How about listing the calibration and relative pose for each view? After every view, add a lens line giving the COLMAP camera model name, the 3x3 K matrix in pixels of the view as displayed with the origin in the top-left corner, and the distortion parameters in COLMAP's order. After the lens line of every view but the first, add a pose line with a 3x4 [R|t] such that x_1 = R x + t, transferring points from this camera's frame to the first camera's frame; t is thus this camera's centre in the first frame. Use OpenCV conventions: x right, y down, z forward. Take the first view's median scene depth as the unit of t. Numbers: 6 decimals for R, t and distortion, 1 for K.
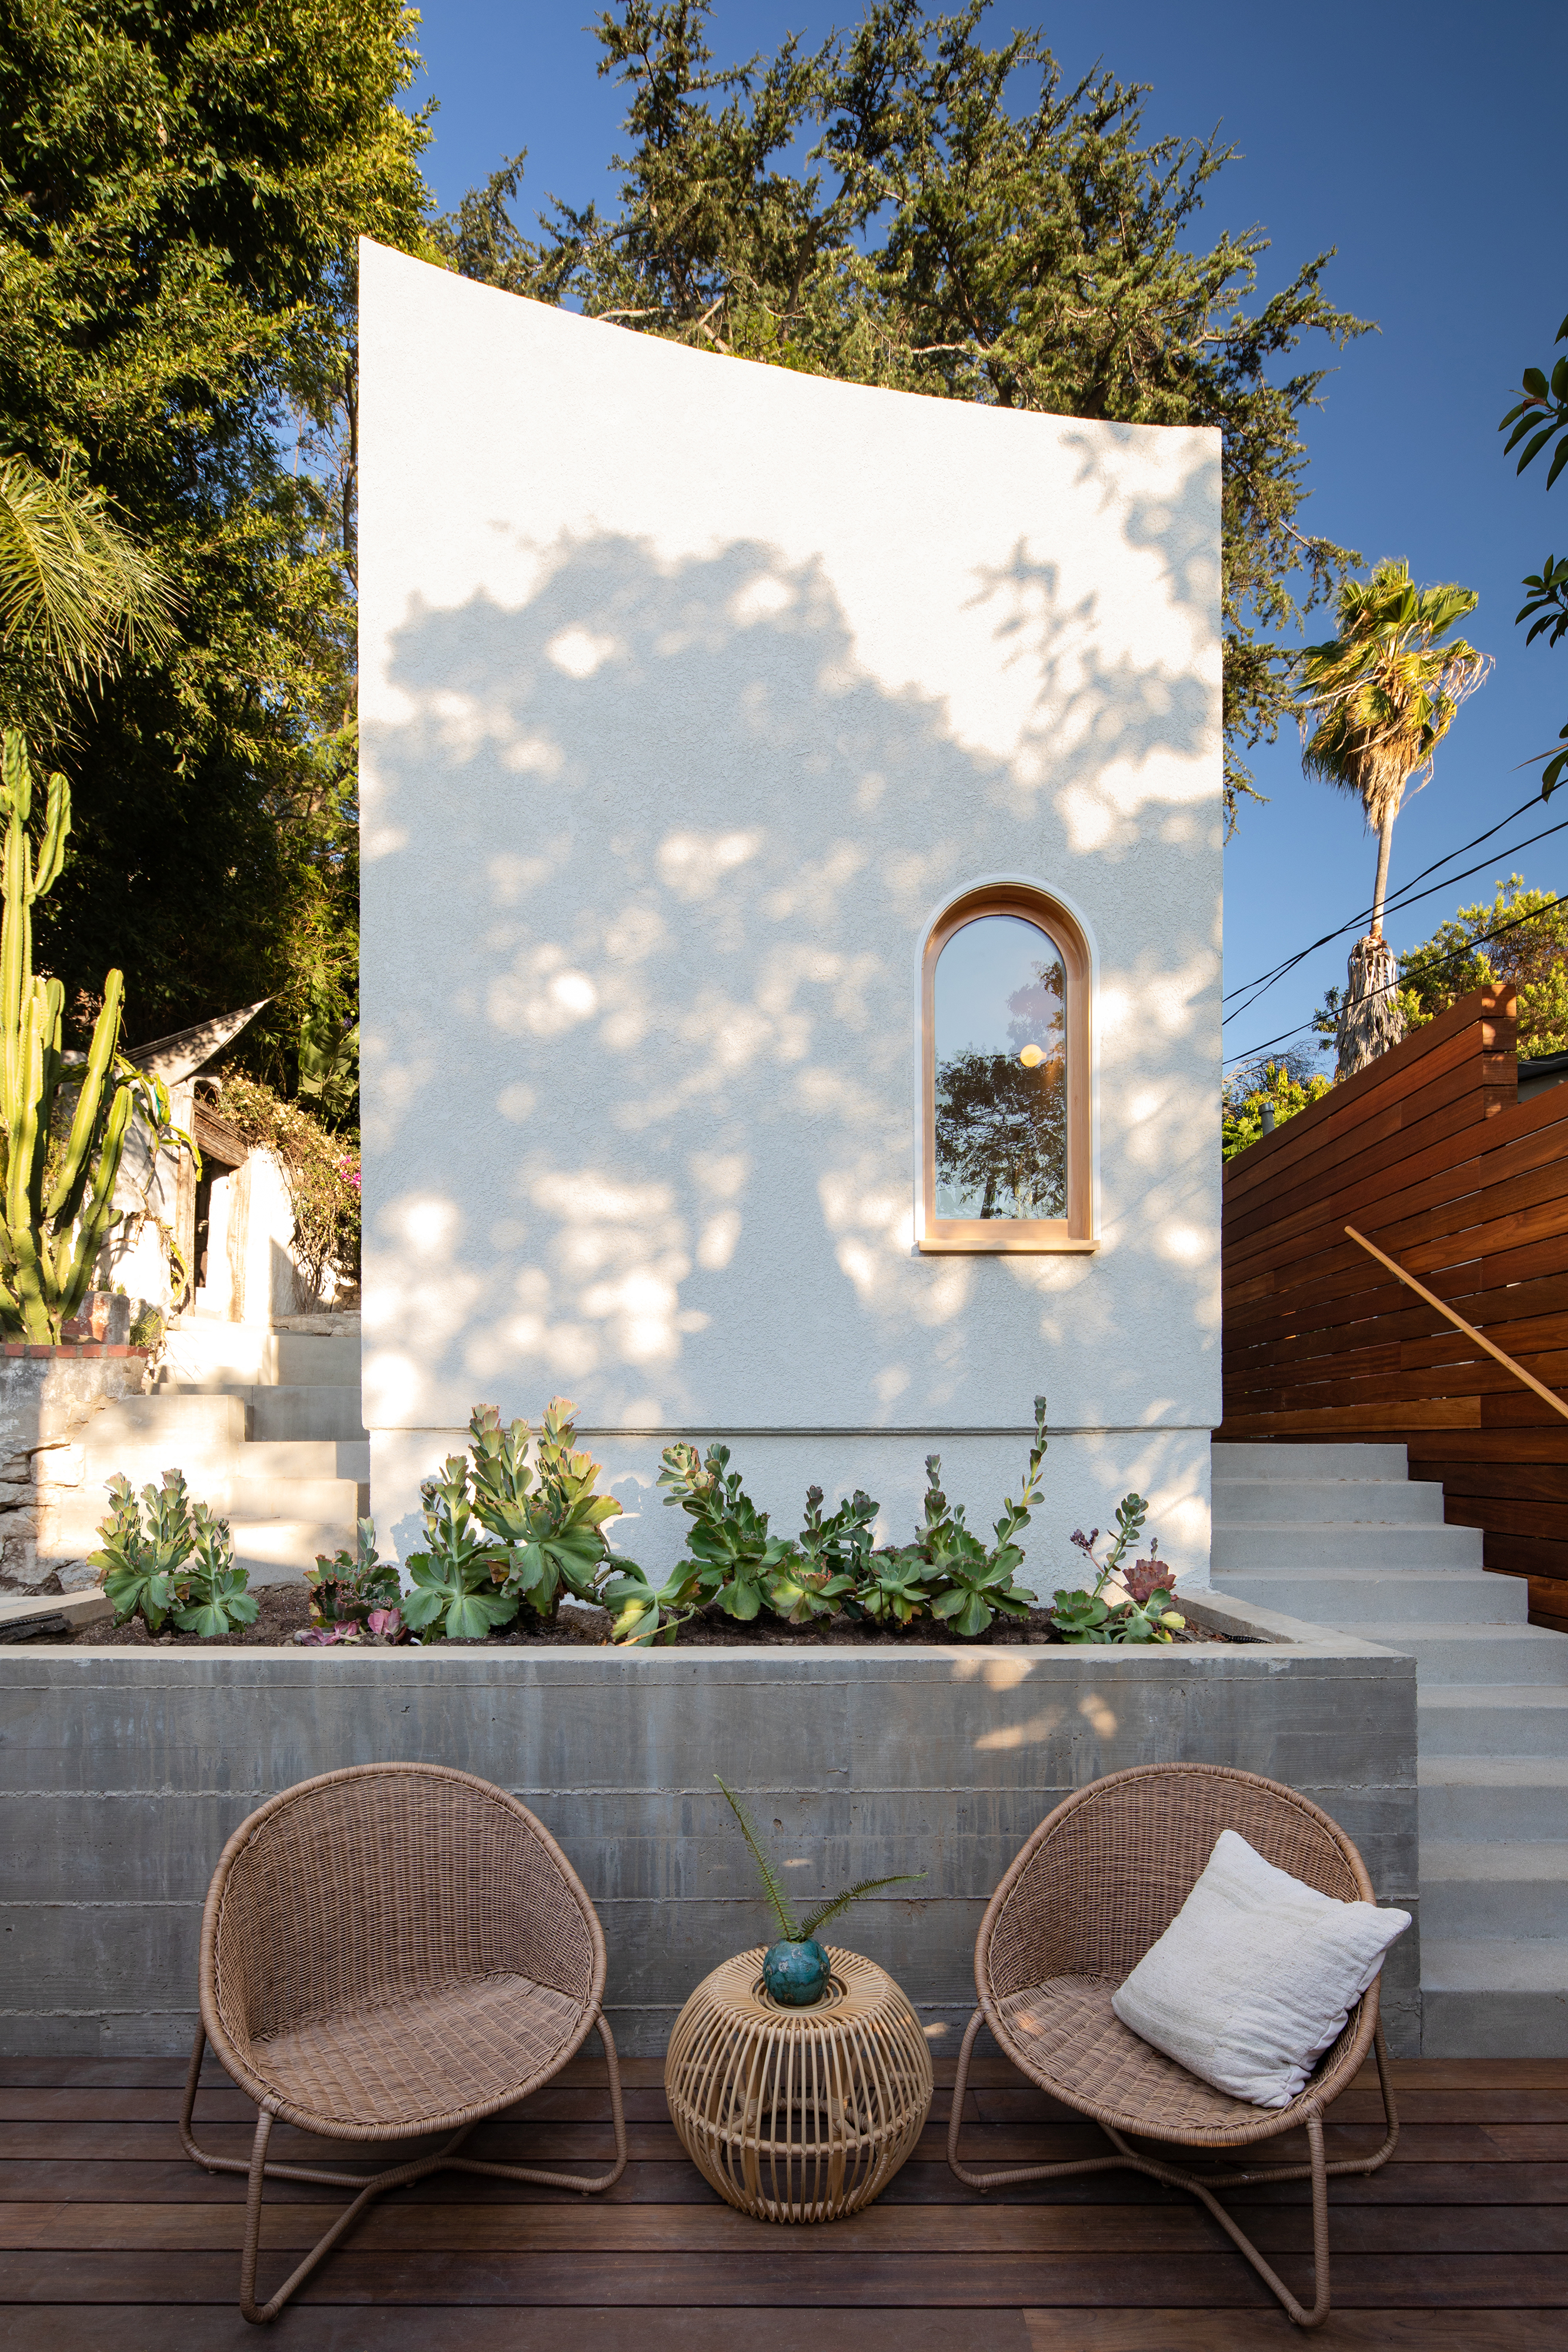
lens RADIAL K [[1143.3, 0, 780.1], [0, 1143.3, 1102.8], [0, 0, 1]] dist [0.006297, -0.005872]
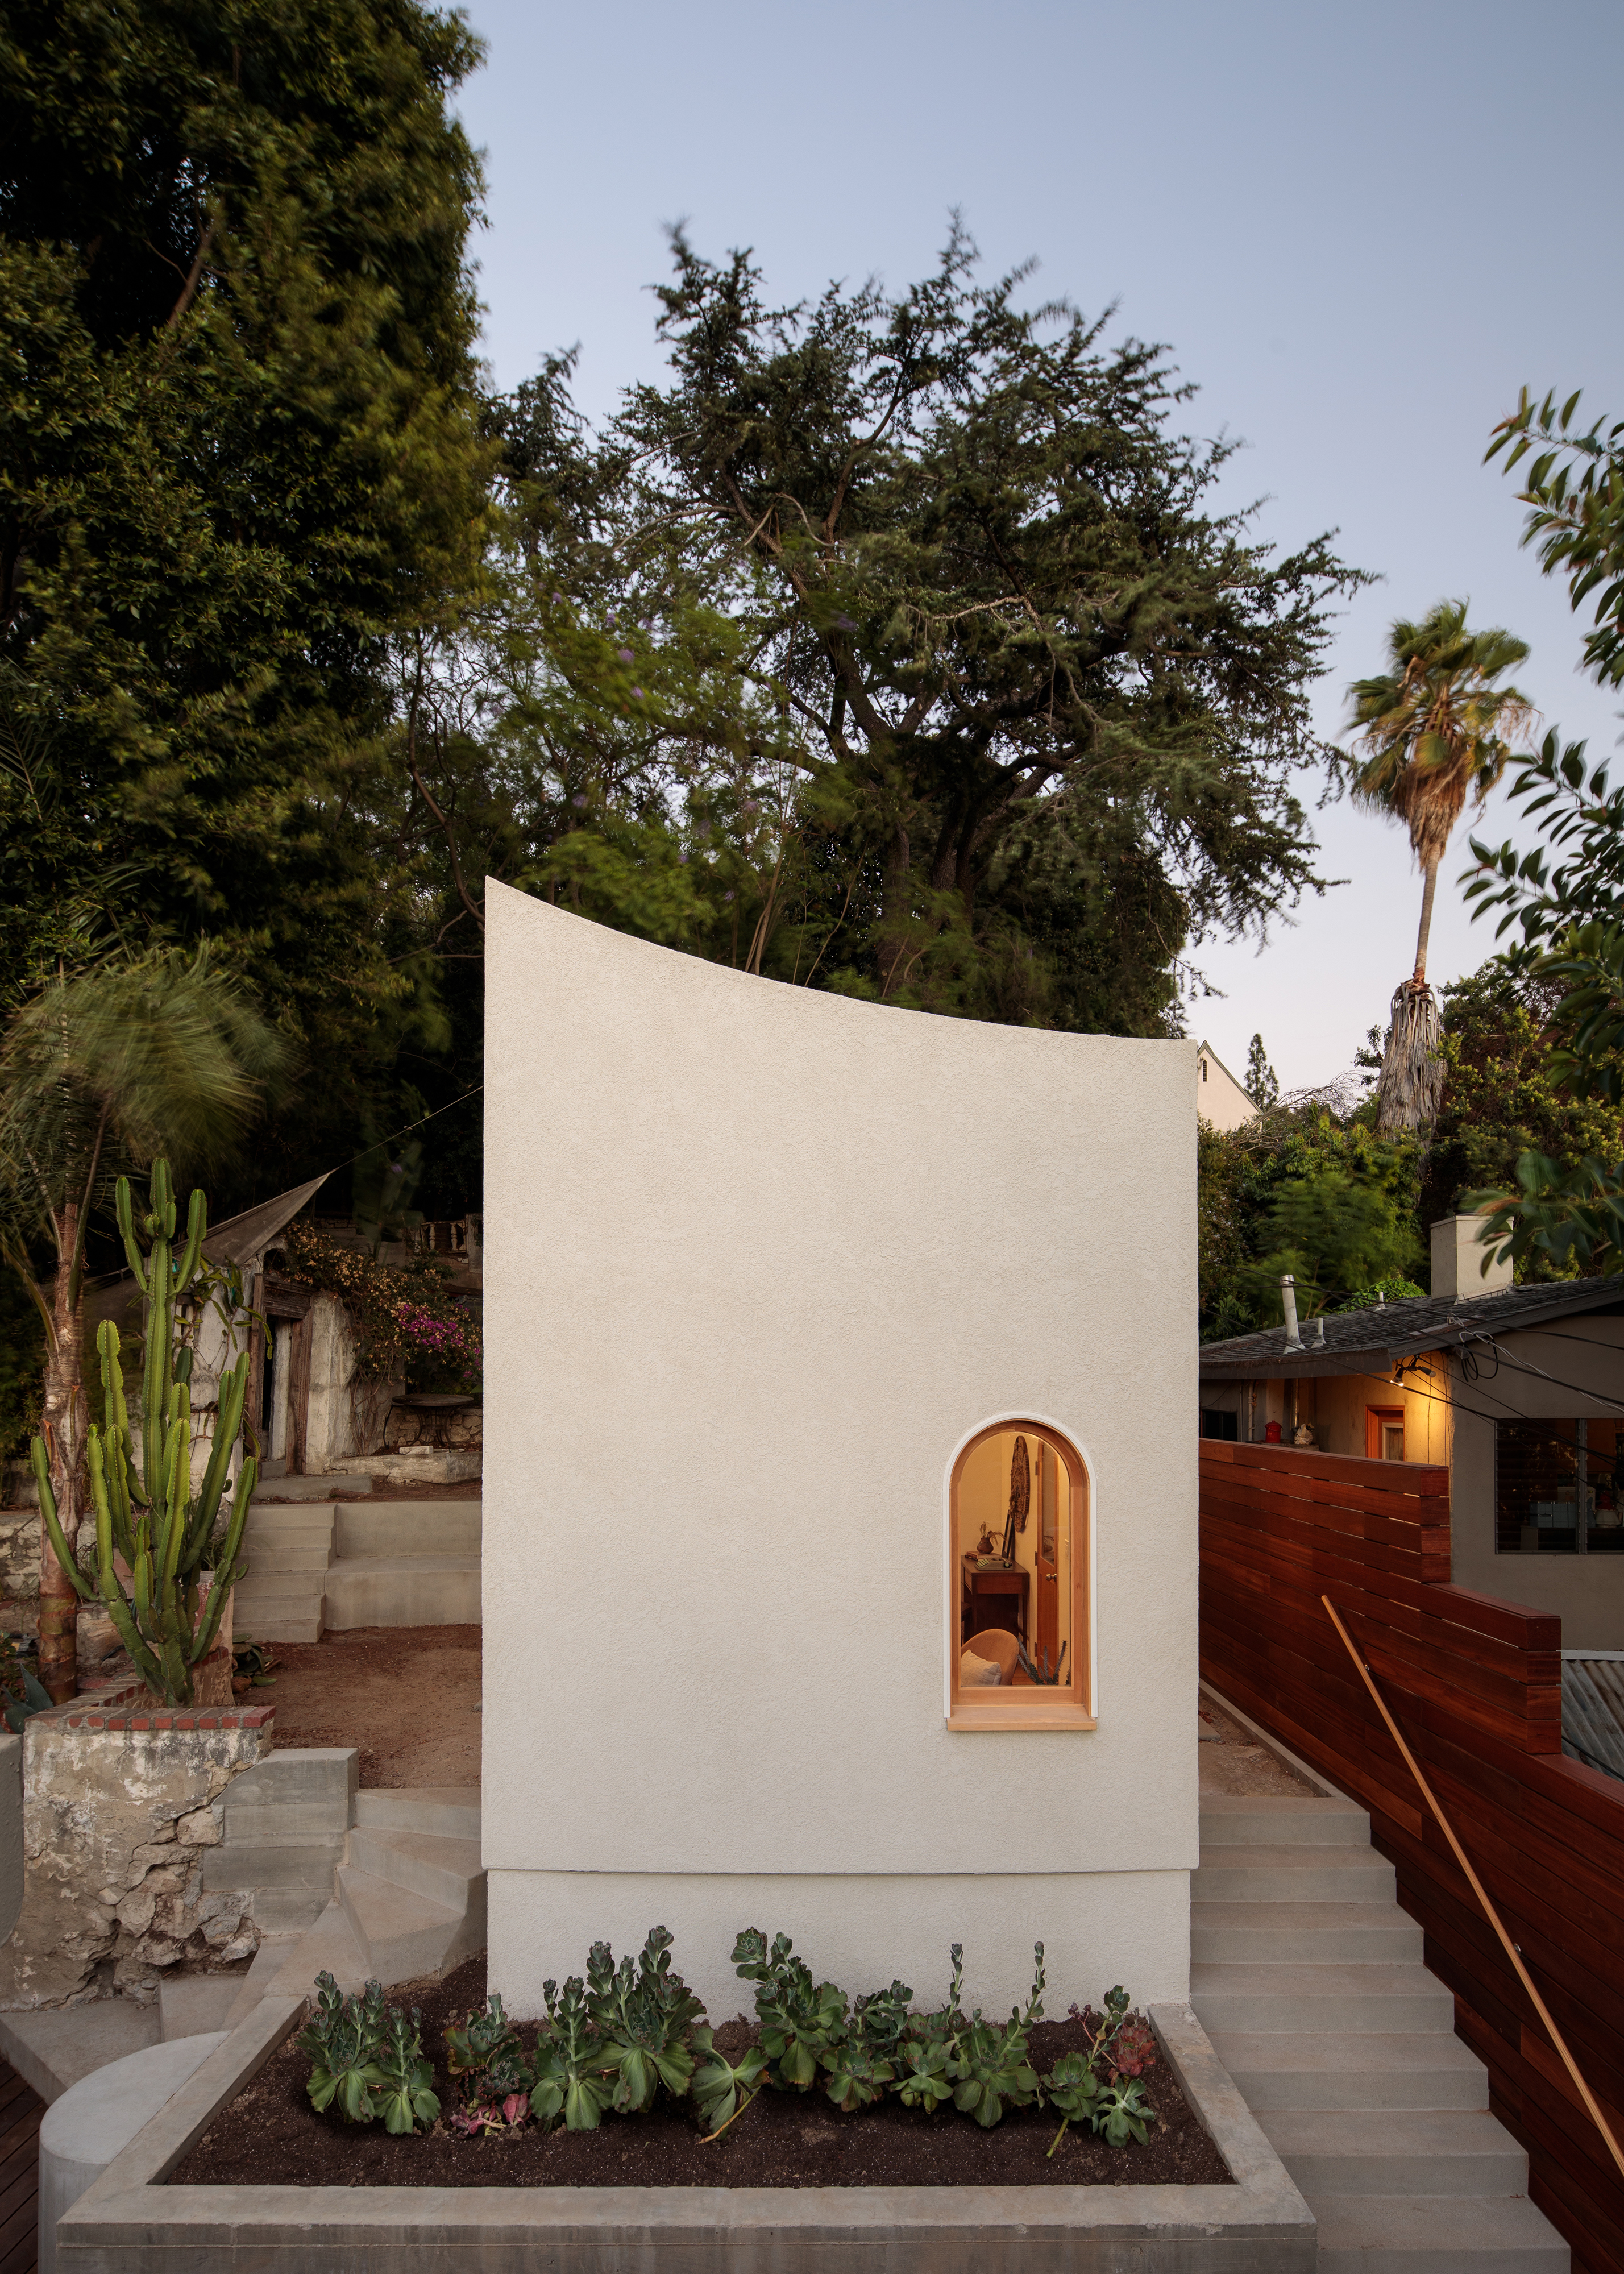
lens RADIAL K [[1158.4, 0, 824.9], [0, 1158.4, 1116.6], [0, 0, 1]] dist [0.002732, 0.001492]
pose [[0.999988, 0.001720, 0.004491, -0.016360], [-0.001687, 0.999971, -0.007458, -0.600077], [-0.004504, 0.007451, 0.999962, -0.269449]]
